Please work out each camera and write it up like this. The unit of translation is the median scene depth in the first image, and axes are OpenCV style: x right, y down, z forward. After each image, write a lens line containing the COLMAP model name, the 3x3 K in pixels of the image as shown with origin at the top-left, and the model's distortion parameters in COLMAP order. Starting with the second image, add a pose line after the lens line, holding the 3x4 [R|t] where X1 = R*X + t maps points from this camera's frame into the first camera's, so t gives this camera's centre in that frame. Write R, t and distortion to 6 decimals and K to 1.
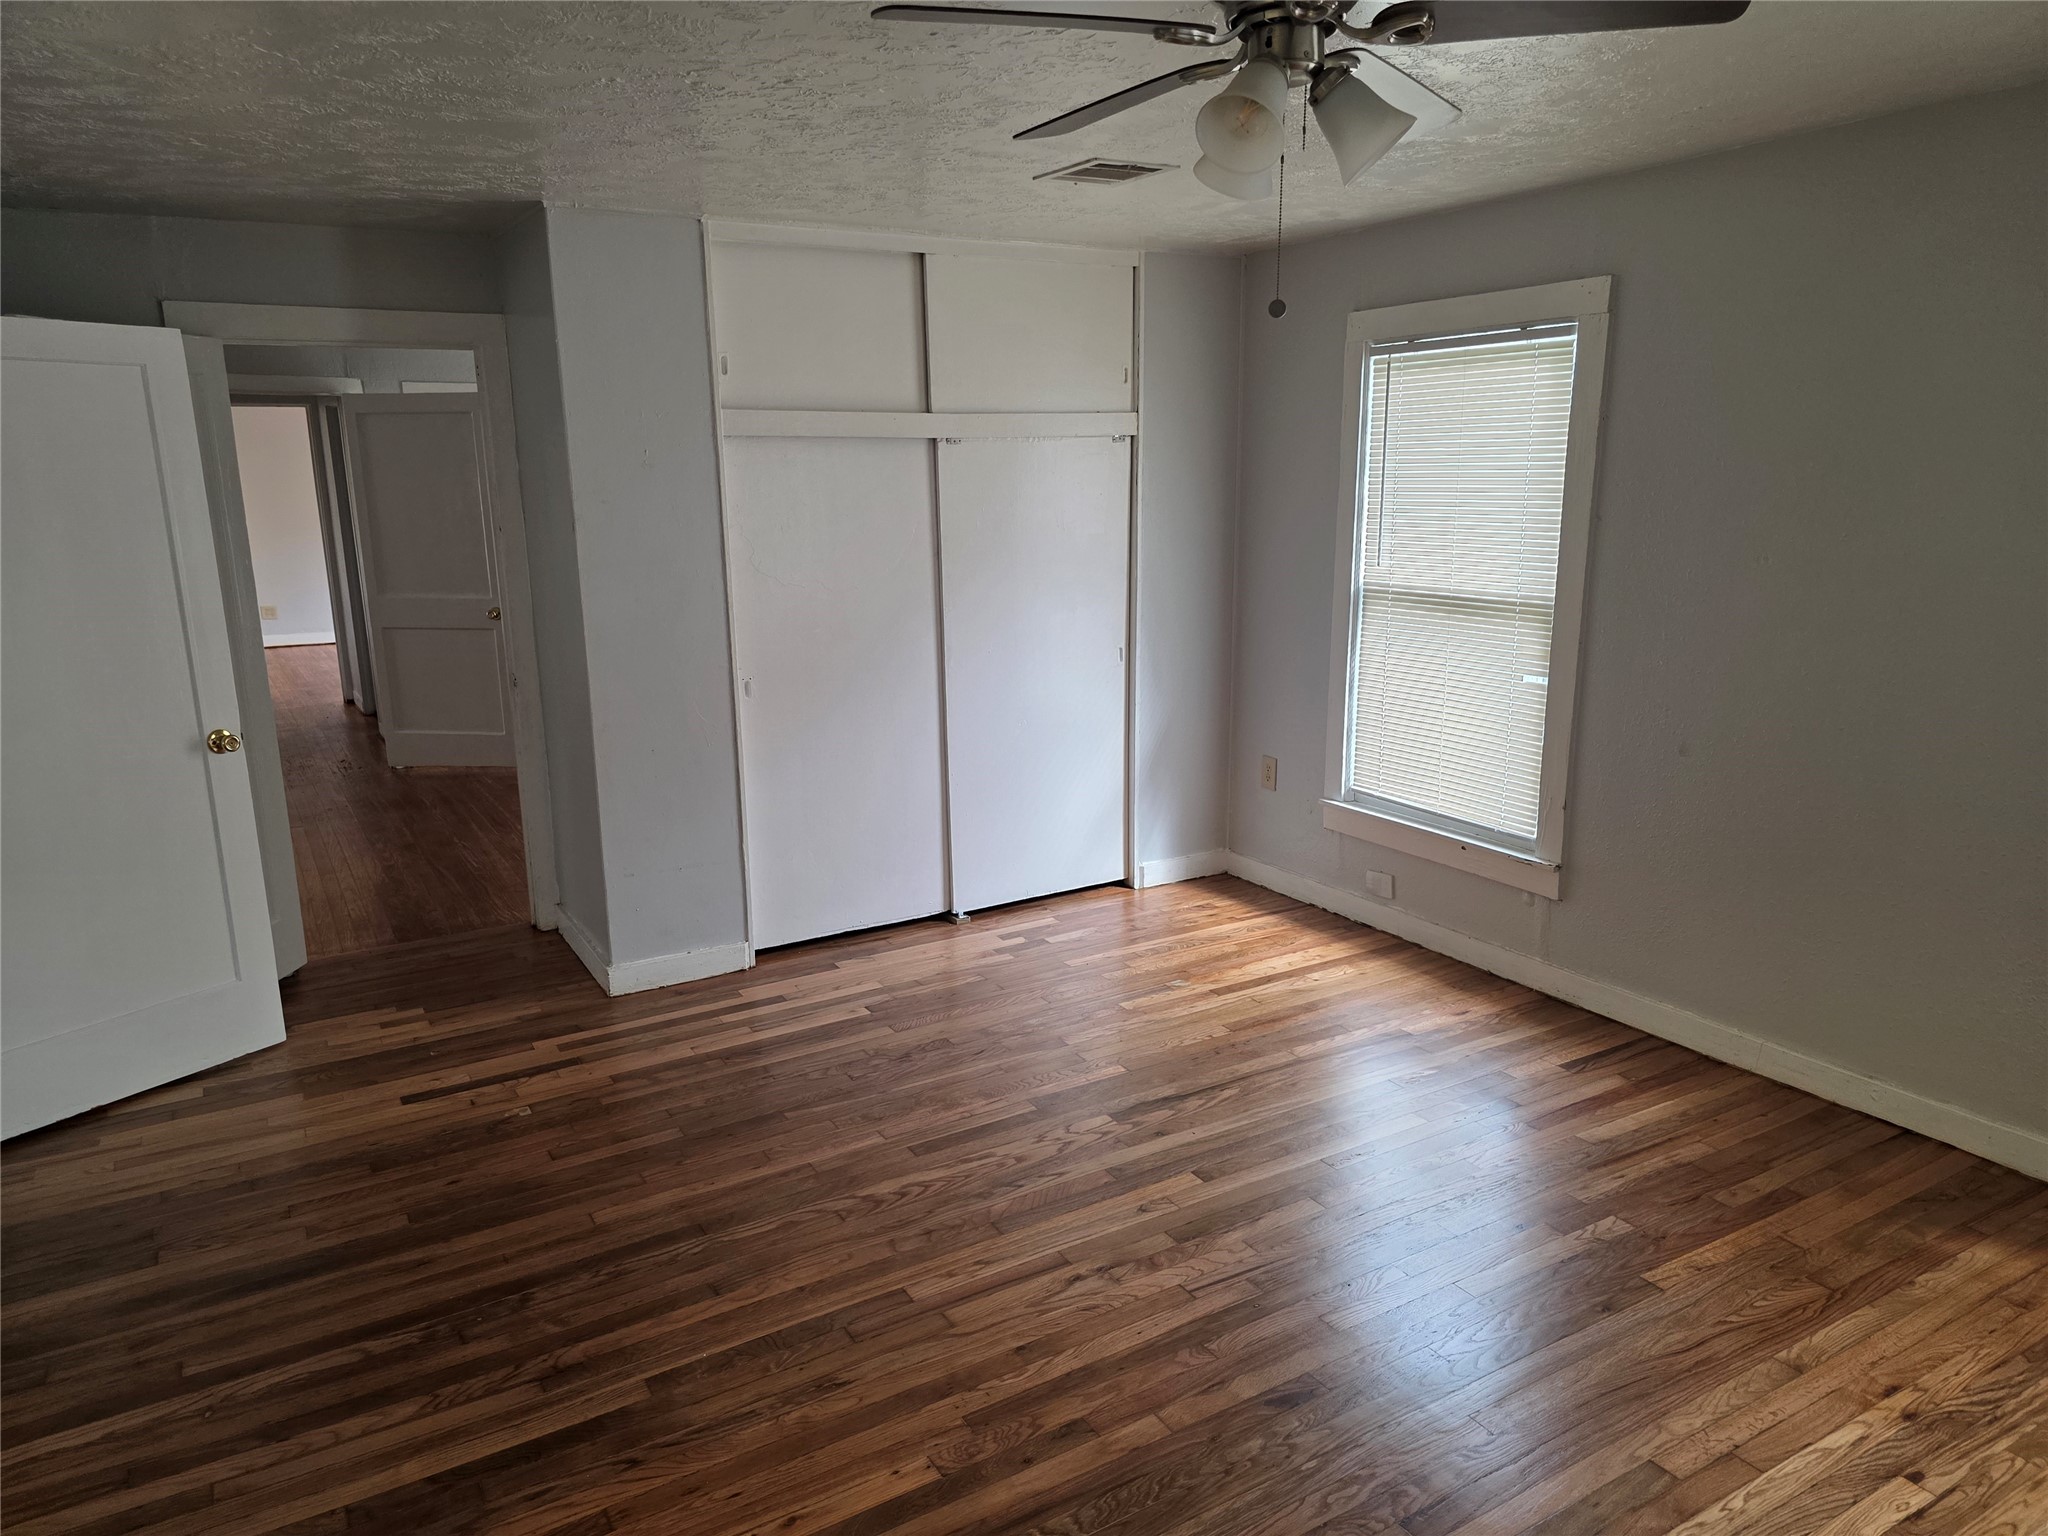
lens RADIAL K [[1386.0, 0, 1017.6], [0, 1386.0, 780.5], [0, 0, 1]] dist [0.051059, -0.041350]
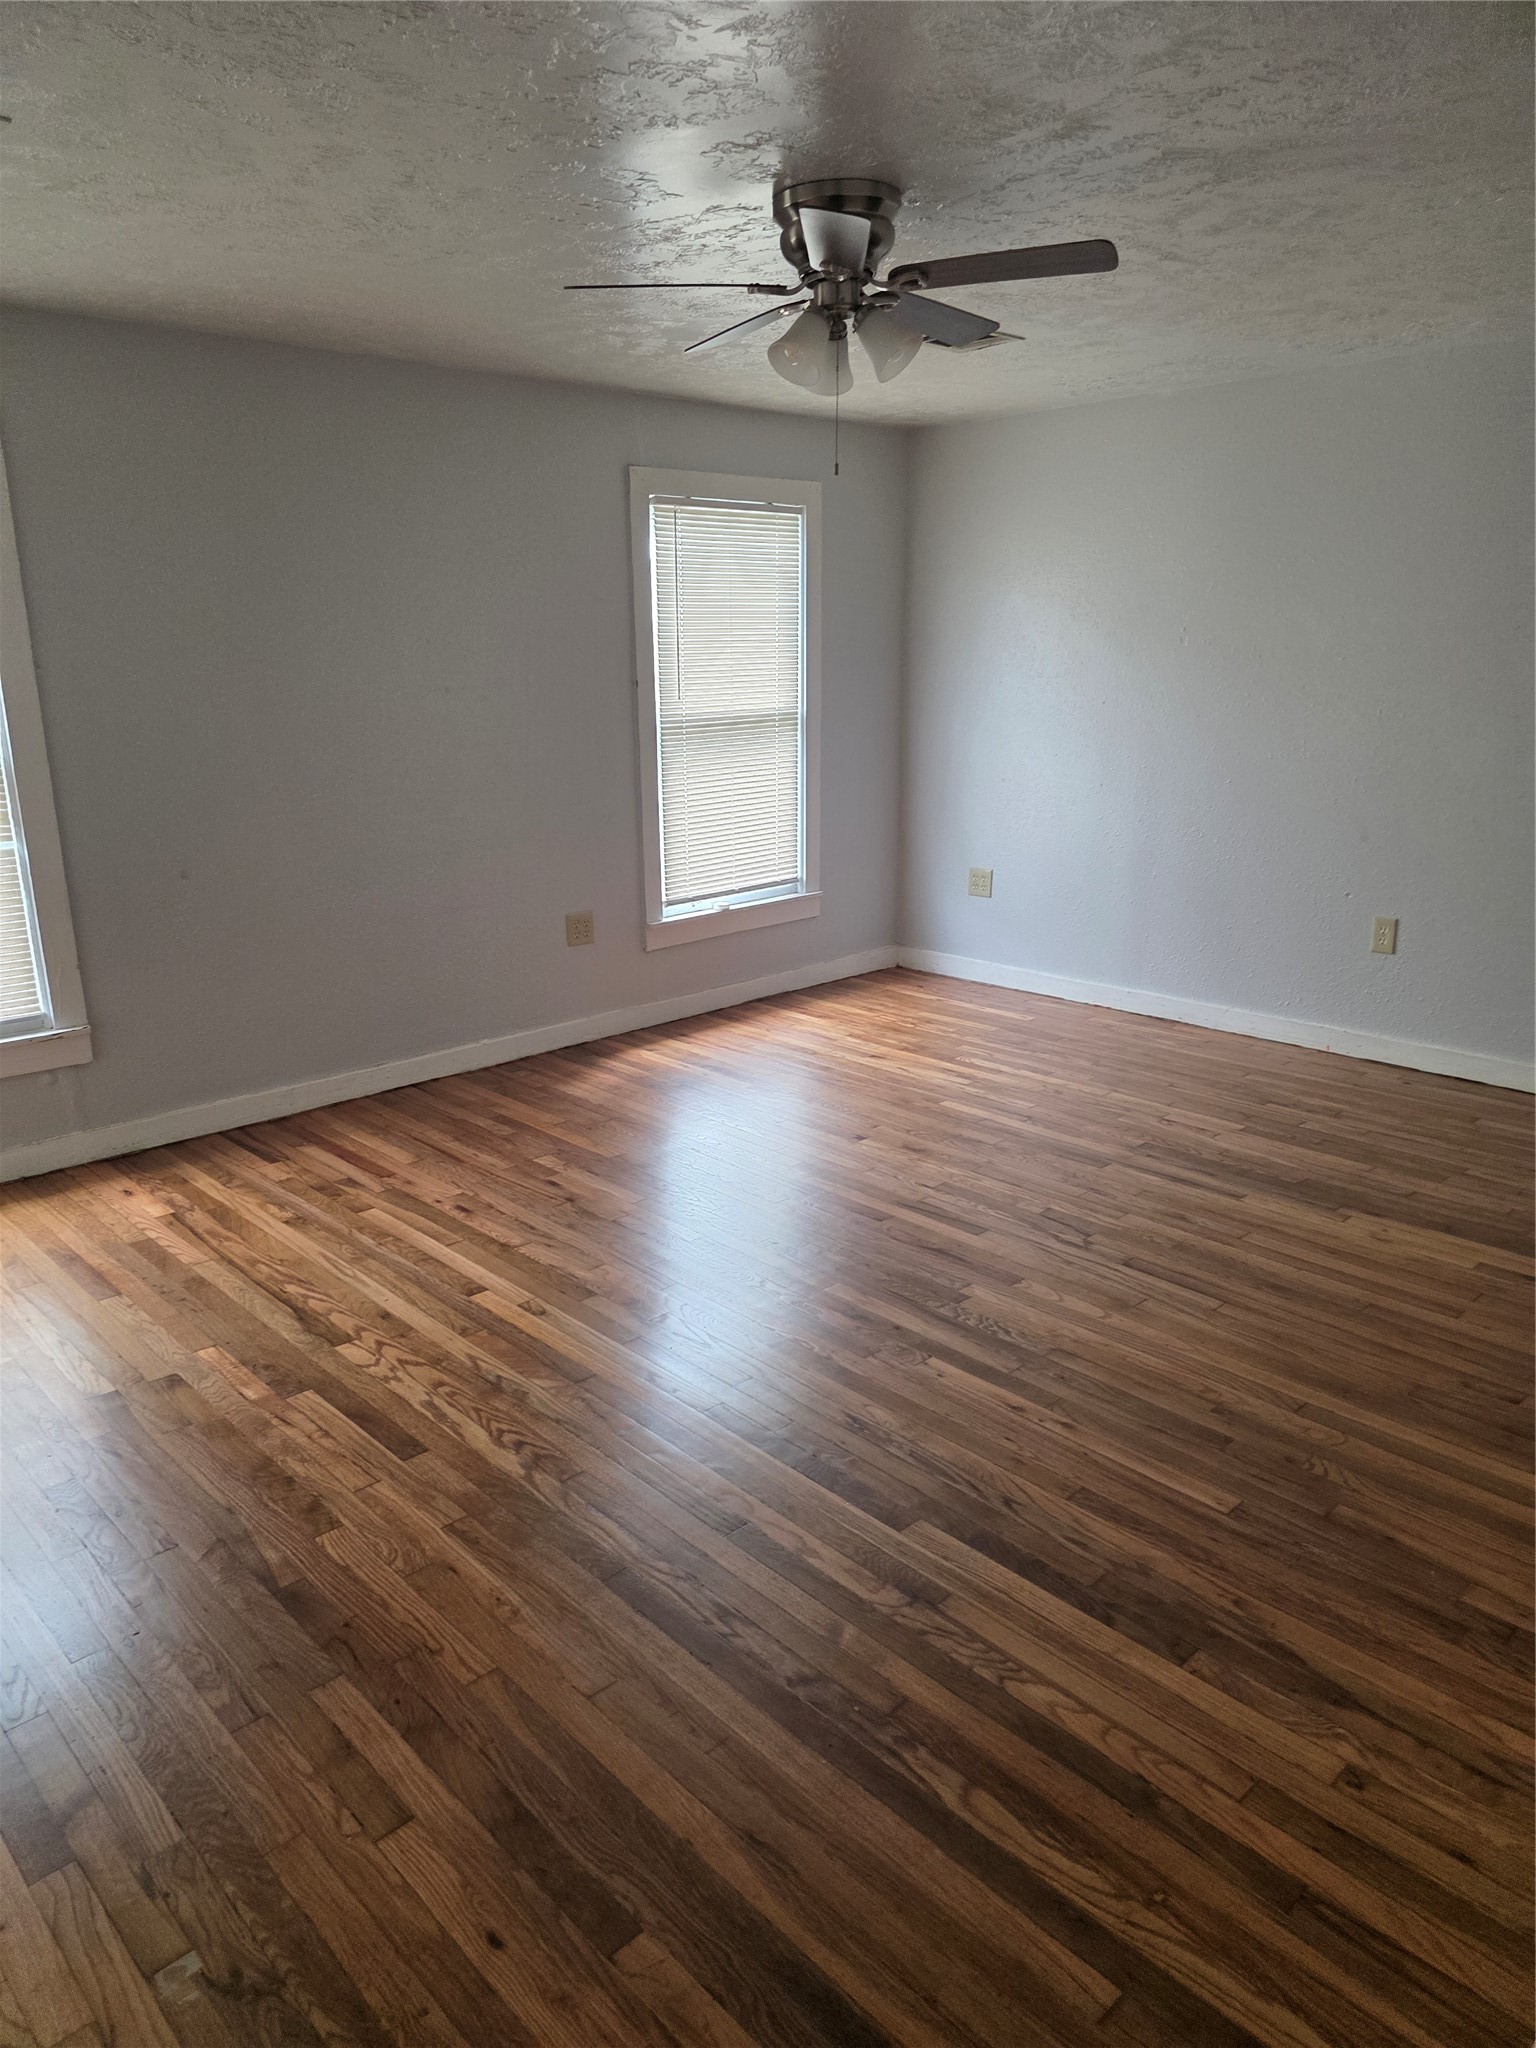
lens RADIAL K [[1386.0, 0, 771.8], [0, 1386.0, 1021.5], [0, 0, 1]] dist [0.051059, -0.041350]
pose [[-0.237419, -0.226581, 0.944613, -1.031207], [0.233192, 0.930689, 0.281851, -0.168998], [-0.943002, 0.287193, -0.168126, 1.120674]]
